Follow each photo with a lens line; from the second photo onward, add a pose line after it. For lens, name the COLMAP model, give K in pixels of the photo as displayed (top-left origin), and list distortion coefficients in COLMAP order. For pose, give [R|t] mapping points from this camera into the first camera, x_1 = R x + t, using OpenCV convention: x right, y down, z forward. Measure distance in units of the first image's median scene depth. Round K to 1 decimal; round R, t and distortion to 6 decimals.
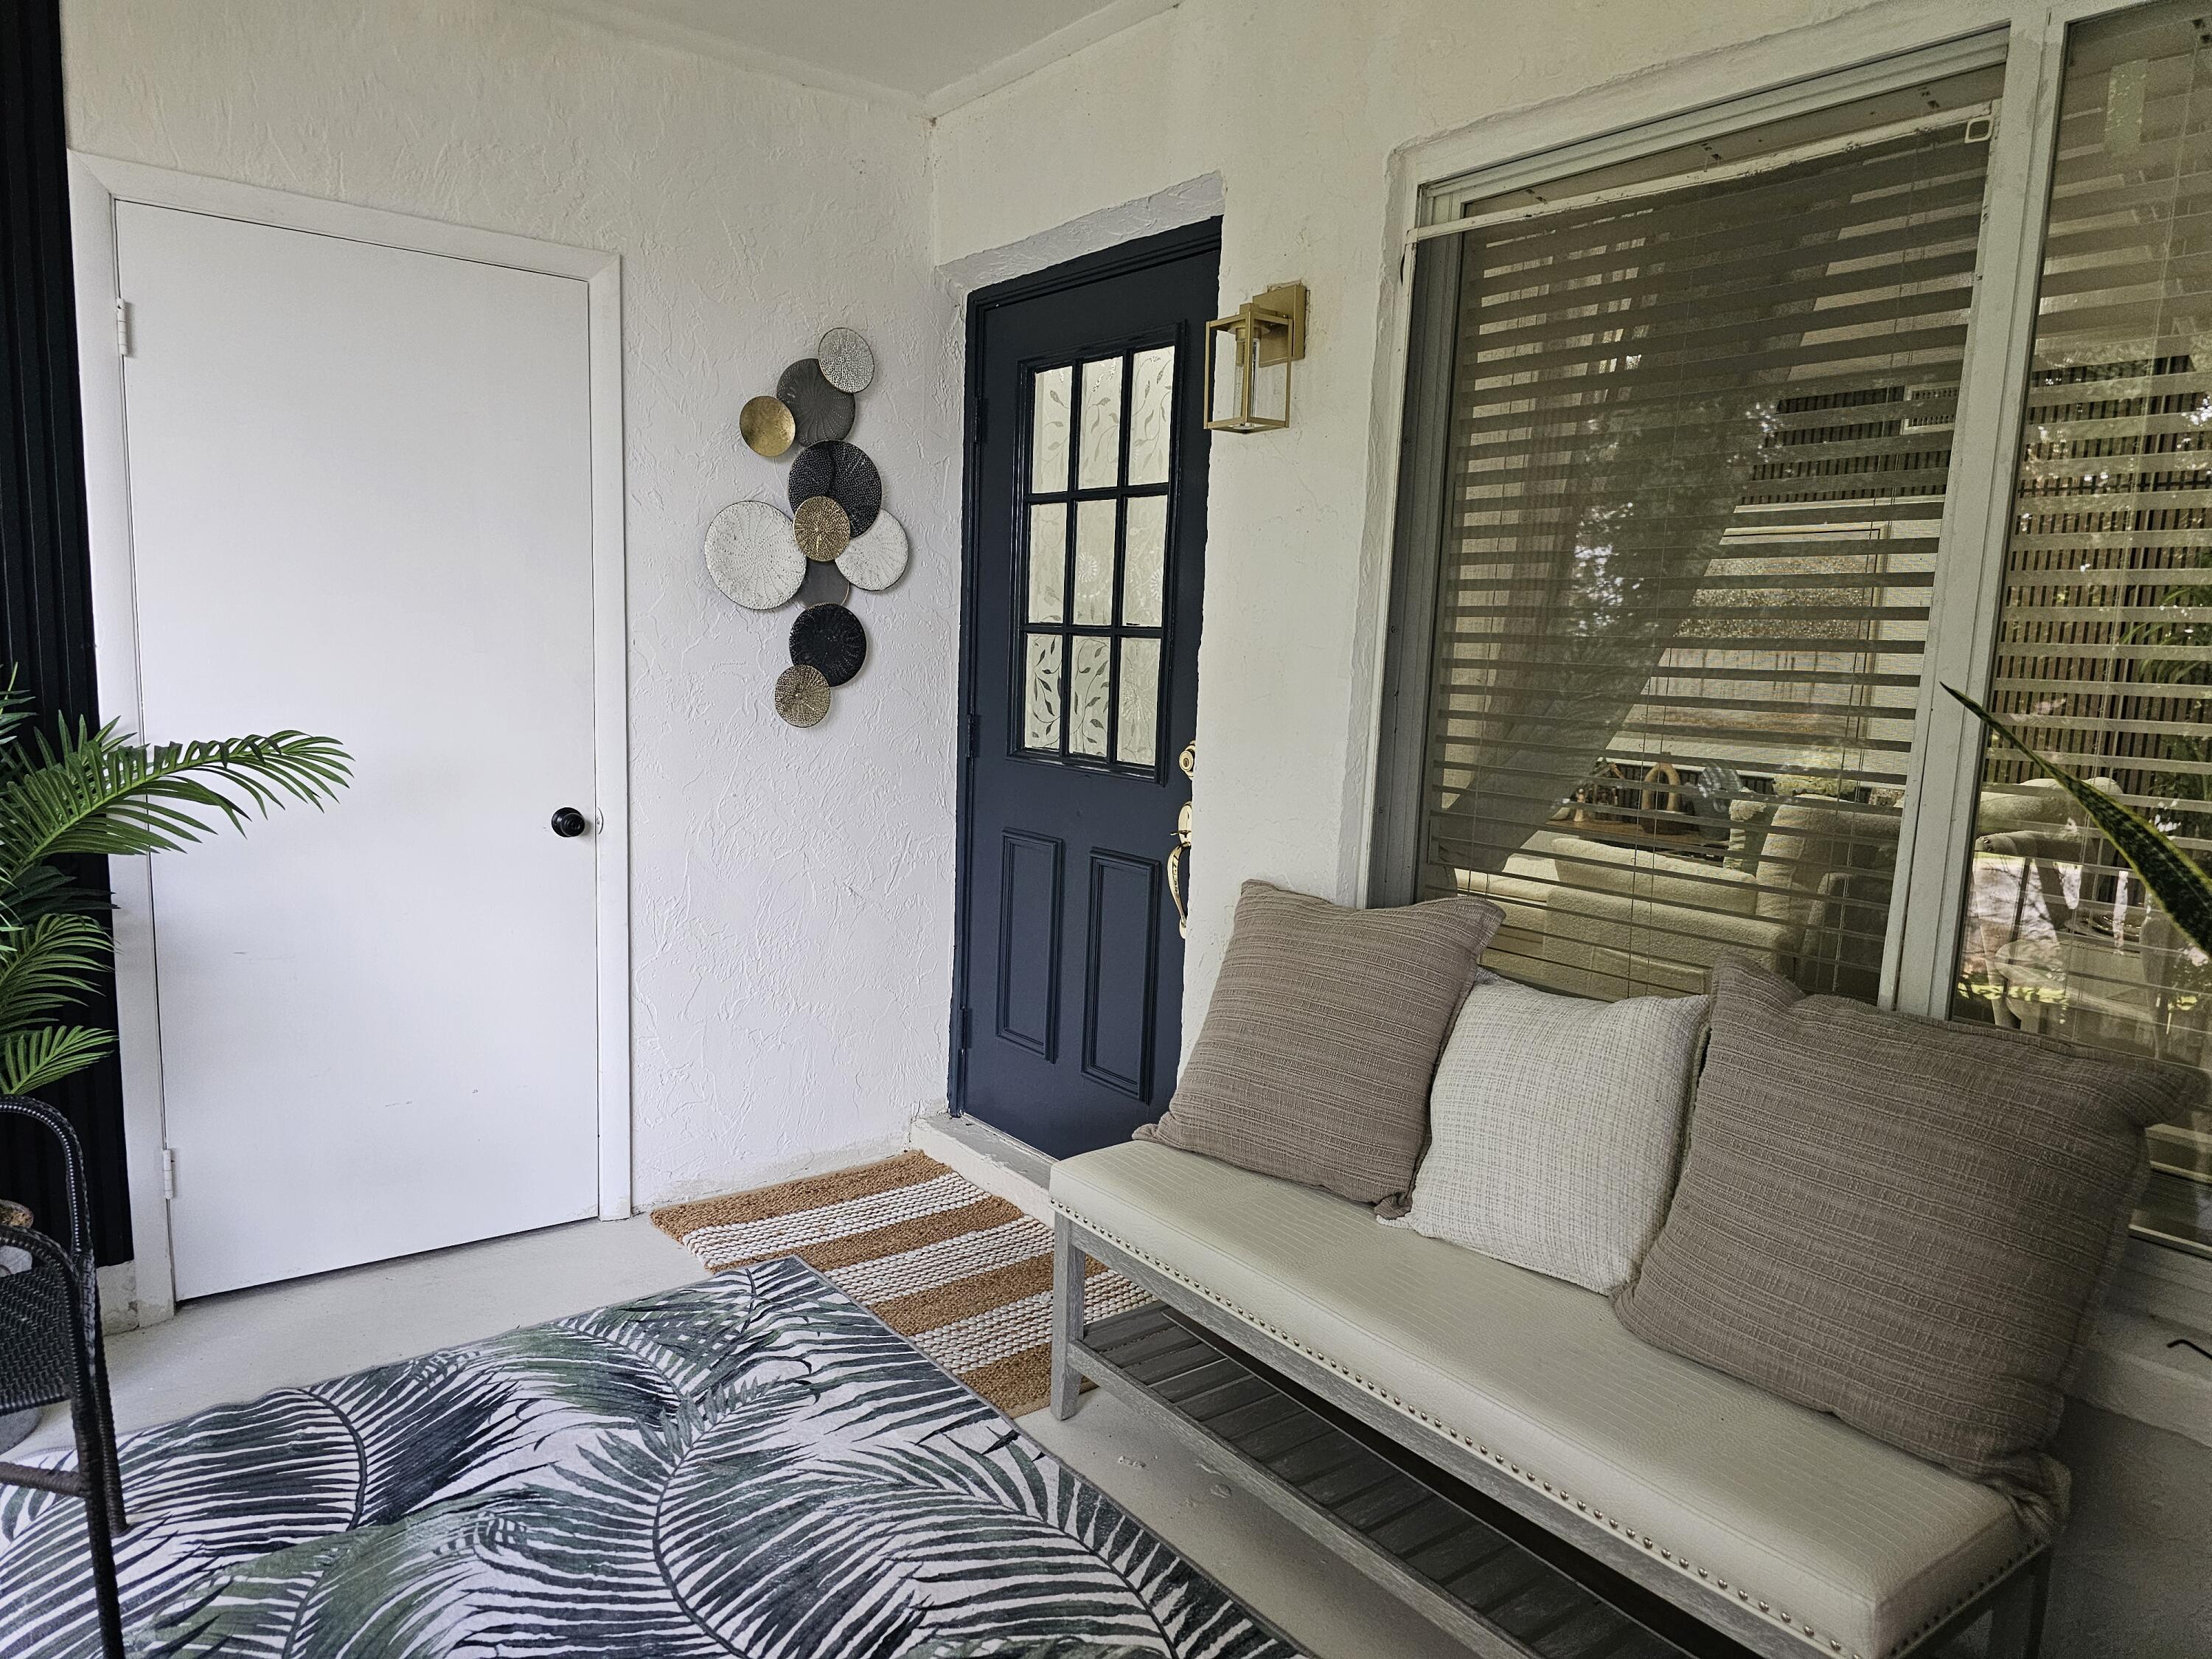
lens RADIAL K [[1488.4, 0, 1072.7], [0, 1488.4, 875.9], [0, 0, 1]] dist [0.109456, -0.064491]
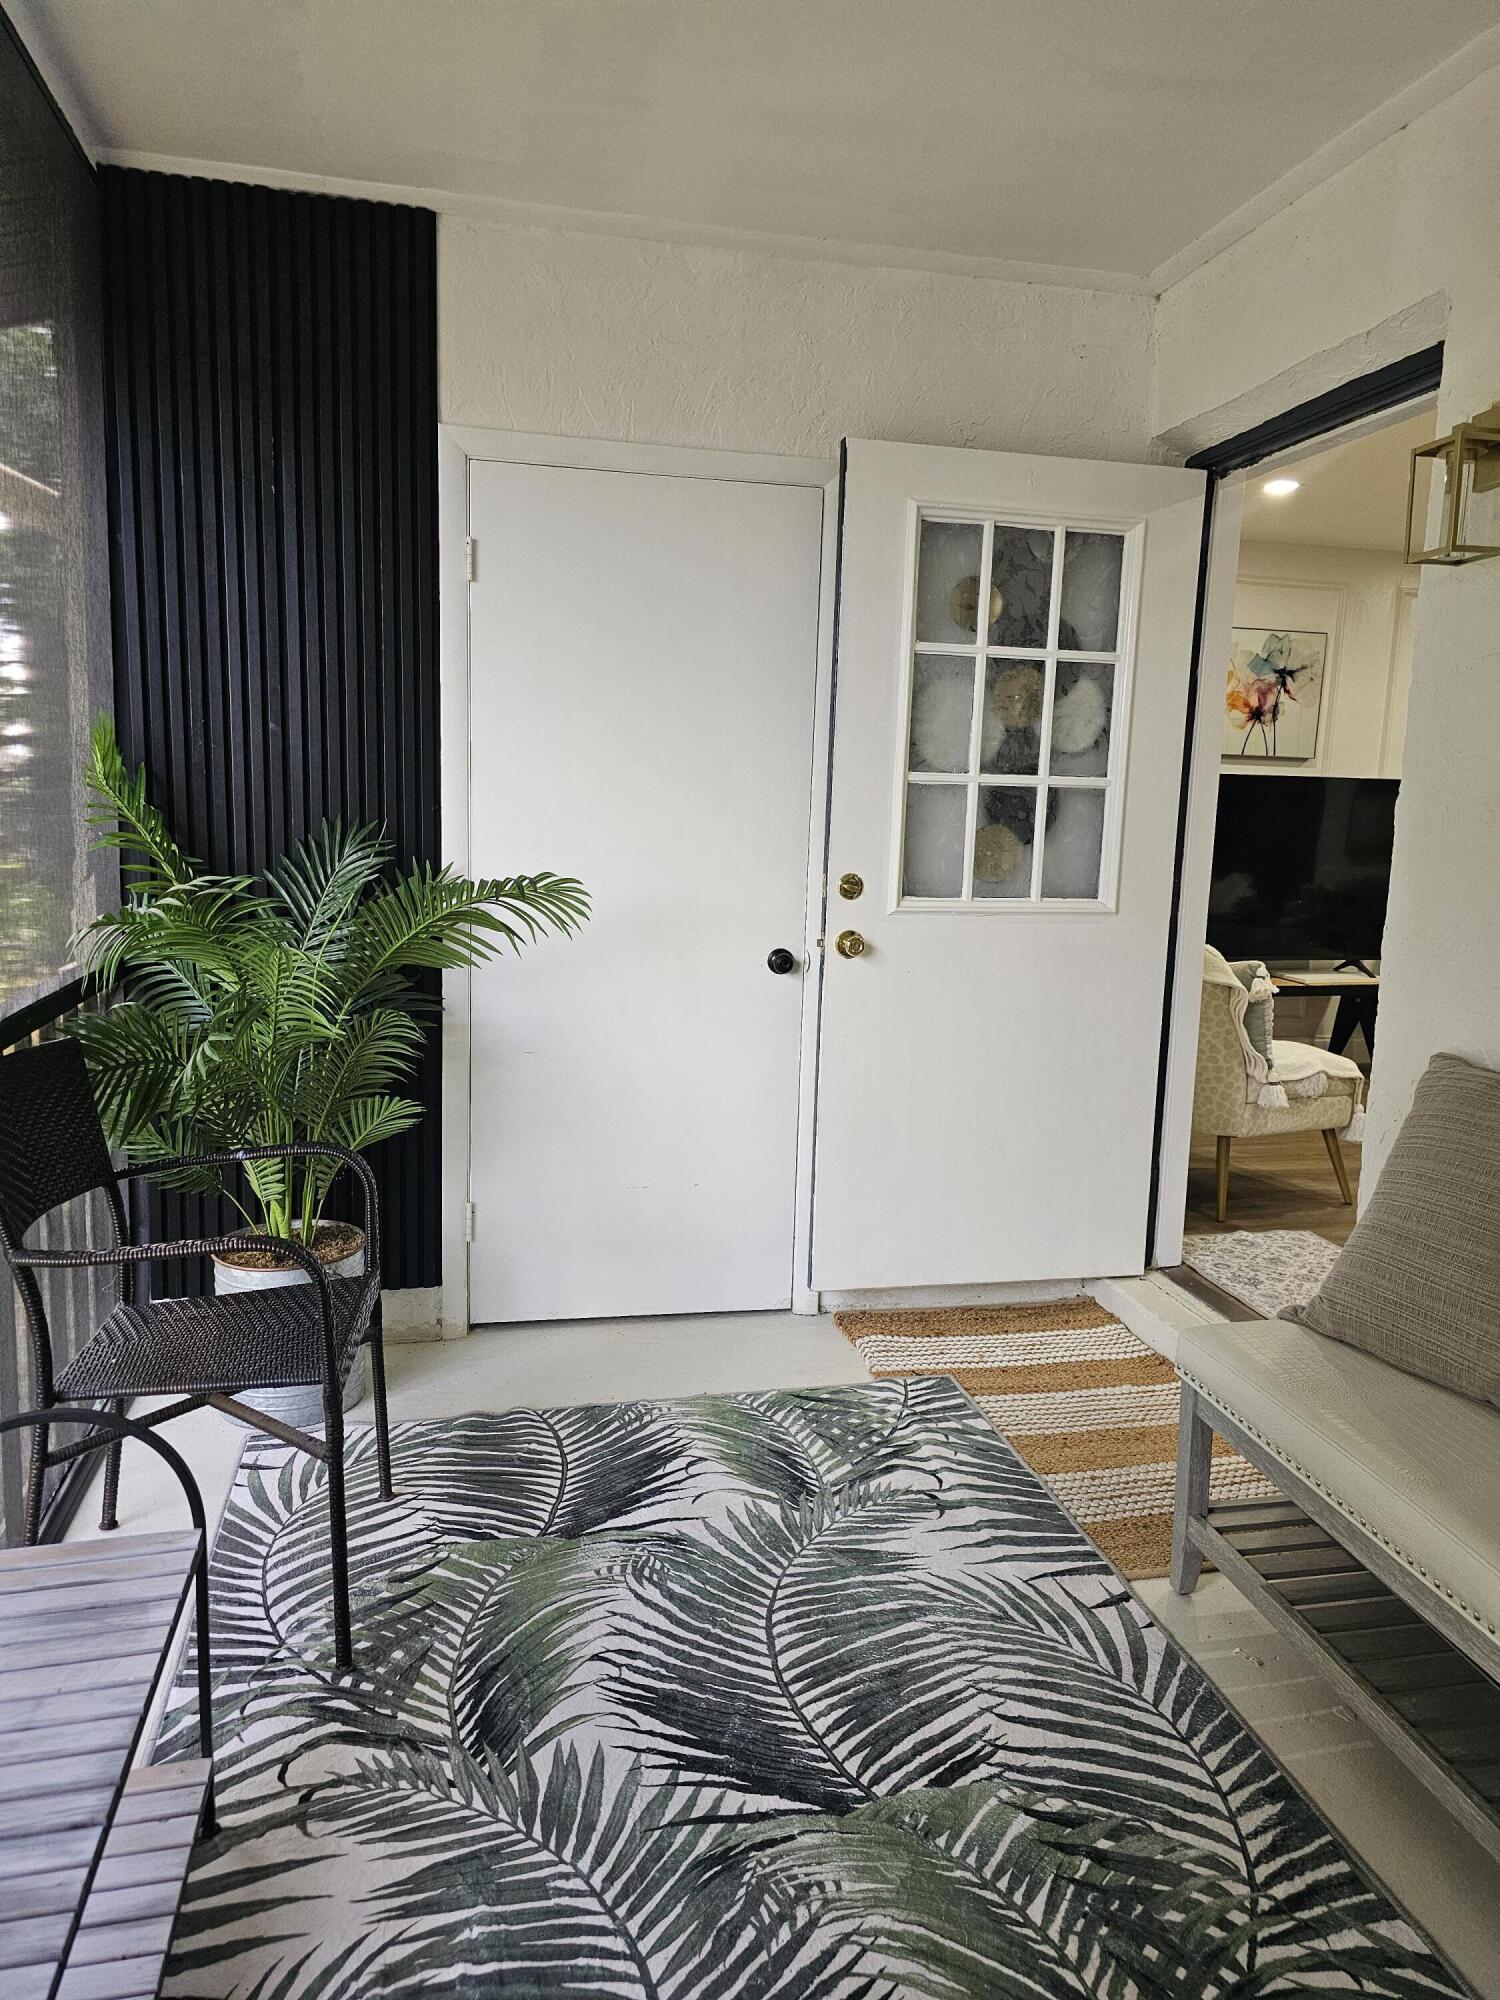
lens RADIAL K [[1352.9, 0, 750.0], [0, 1352.9, 1000.0], [0, 0, 1]] dist [0.092730, -0.055425]
pose [[0.914492, 0.057000, -0.400569, 0.077896], [-0.065615, 0.997814, -0.007810, 0.004813], [0.399249, 0.033426, 0.916233, 0.064231]]
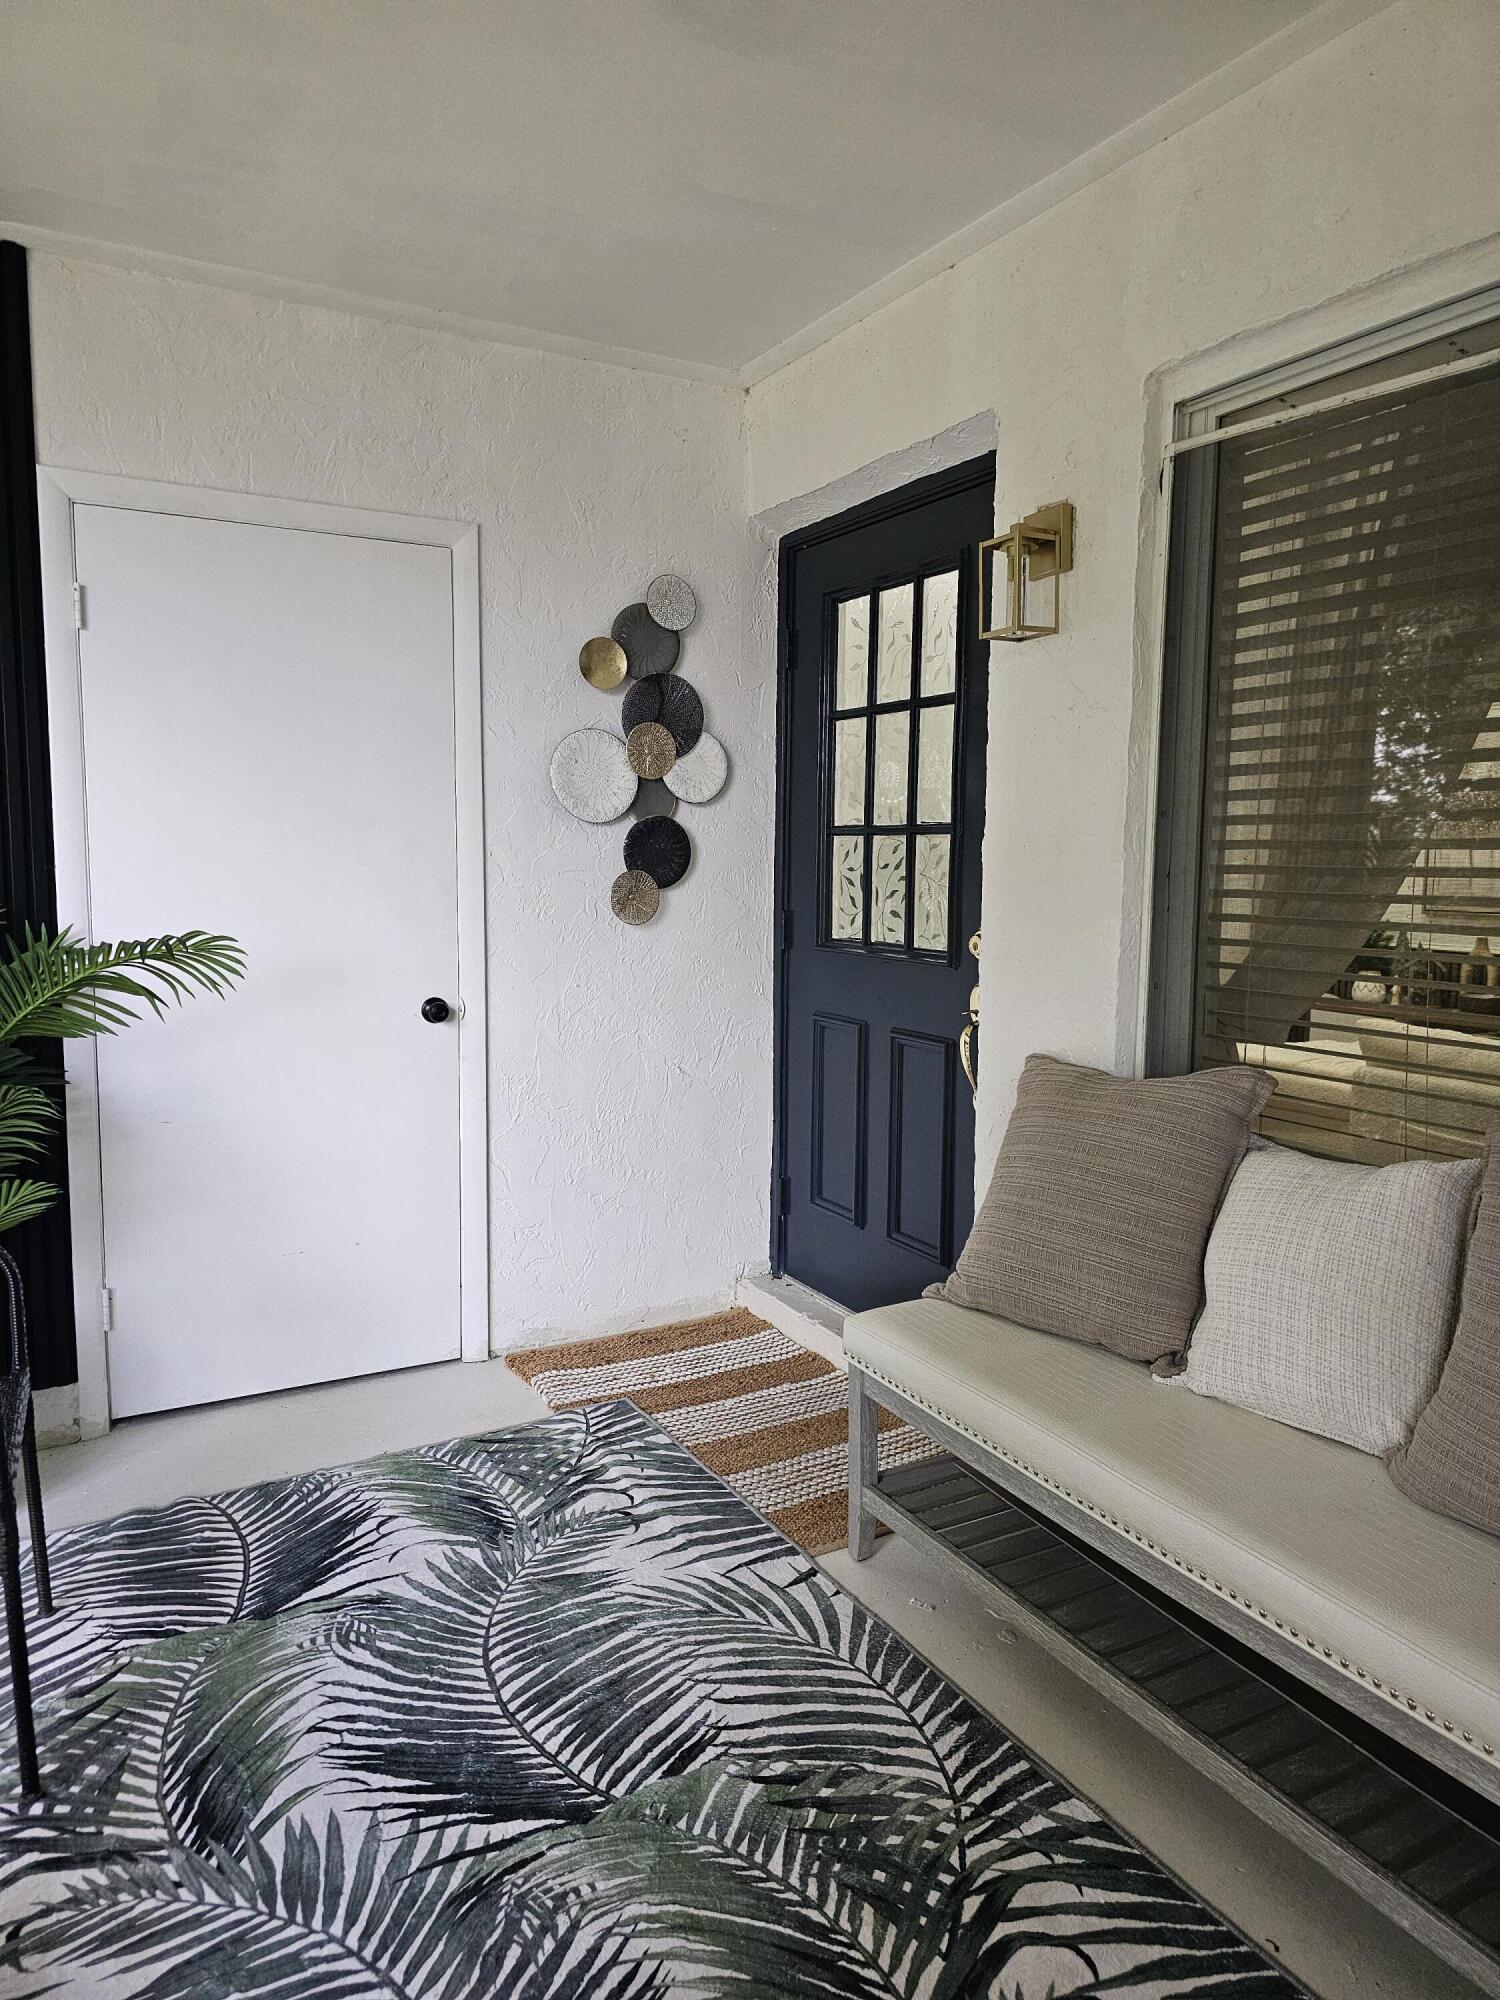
lens RADIAL K [[1345.8, 0, 719.7], [0, 1345.8, 1005.1], [0, 0, 1]] dist [0.109456, -0.064491]
pose [[0.989533, -0.011080, -0.143884, 0.041192], [0.004346, 0.998884, -0.047032, 0.013697], [0.144244, 0.045914, 0.988476, 0.009330]]
